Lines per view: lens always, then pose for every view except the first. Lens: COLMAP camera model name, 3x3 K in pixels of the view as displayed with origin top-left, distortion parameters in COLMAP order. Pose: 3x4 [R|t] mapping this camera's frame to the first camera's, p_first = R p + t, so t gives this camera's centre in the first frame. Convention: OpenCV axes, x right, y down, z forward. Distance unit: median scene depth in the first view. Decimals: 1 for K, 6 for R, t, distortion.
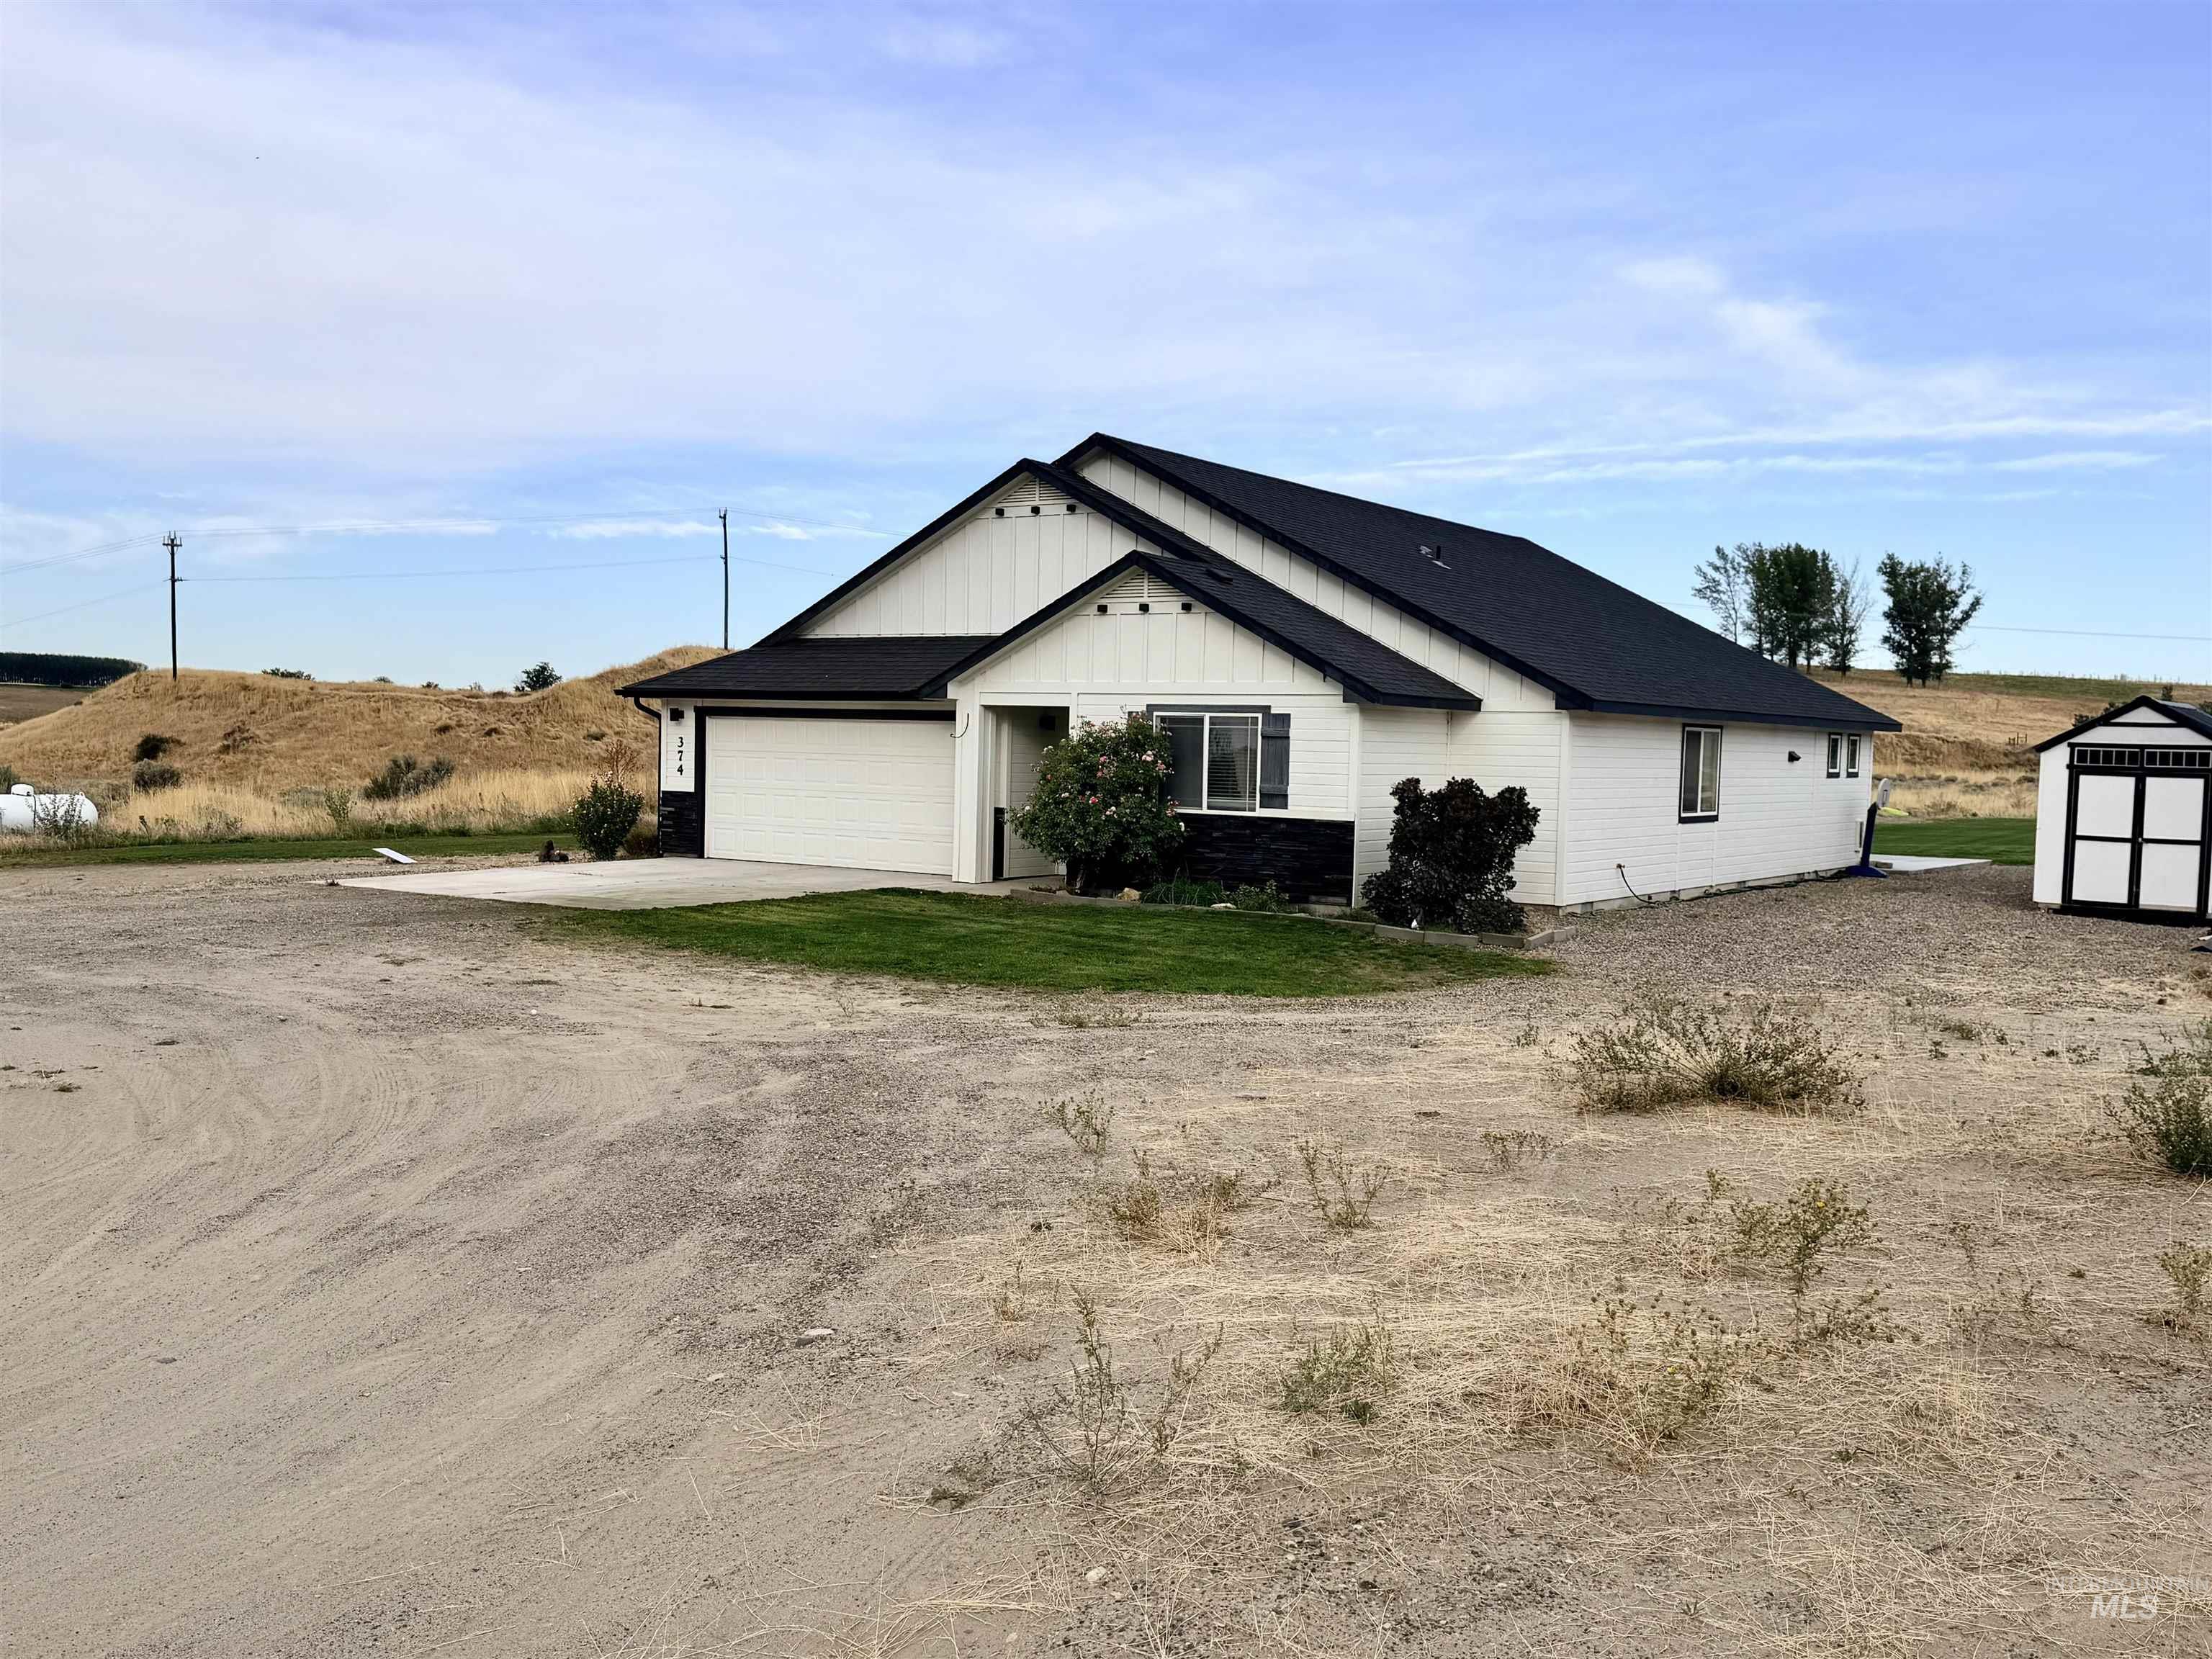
lens RADIAL K [[1995.1, 0, 1106.2], [0, 1995.1, 880.8], [0, 0, 1]] dist [0.147127, -0.255158]
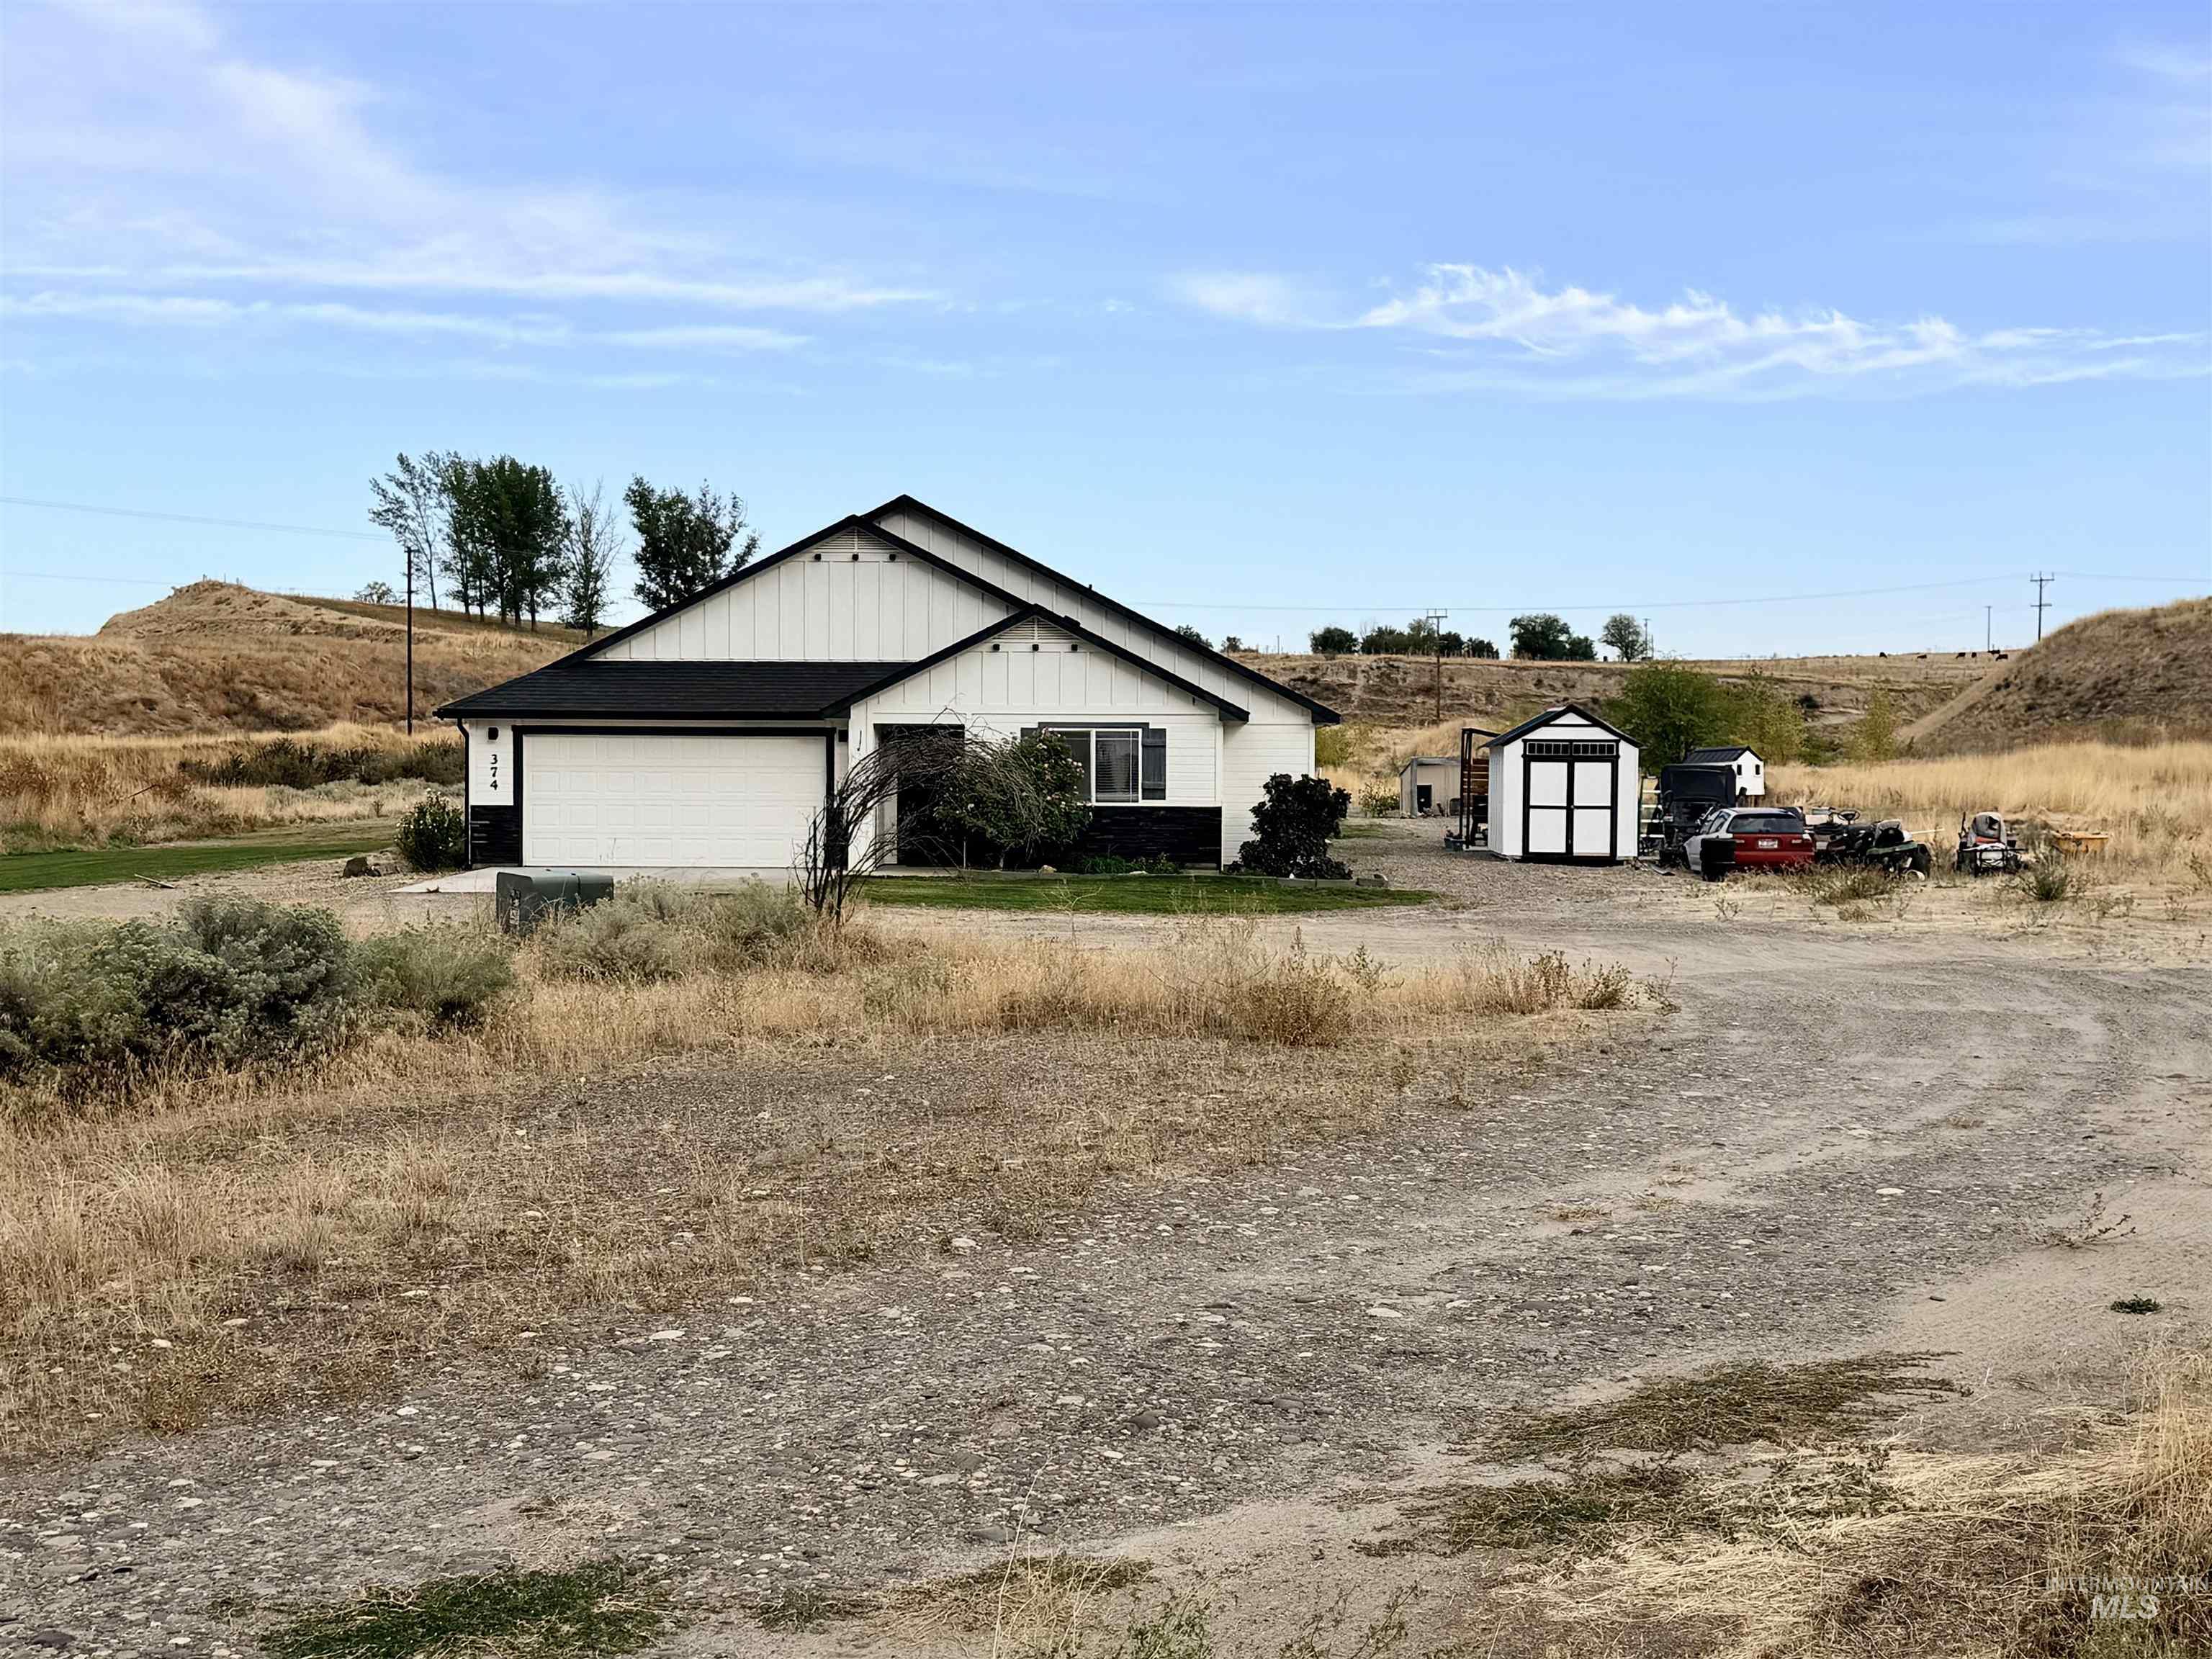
lens RADIAL K [[2991.4, 0, 1106.0], [0, 2991.4, 829.5], [0, 0, 1]] dist [0.298888, -0.884728]
pose [[0.841310, -0.034990, 0.539419, -0.808512], [0.052505, 0.998474, -0.017123, 0.012767], [-0.537996, 0.042729, 0.841864, -0.525045]]
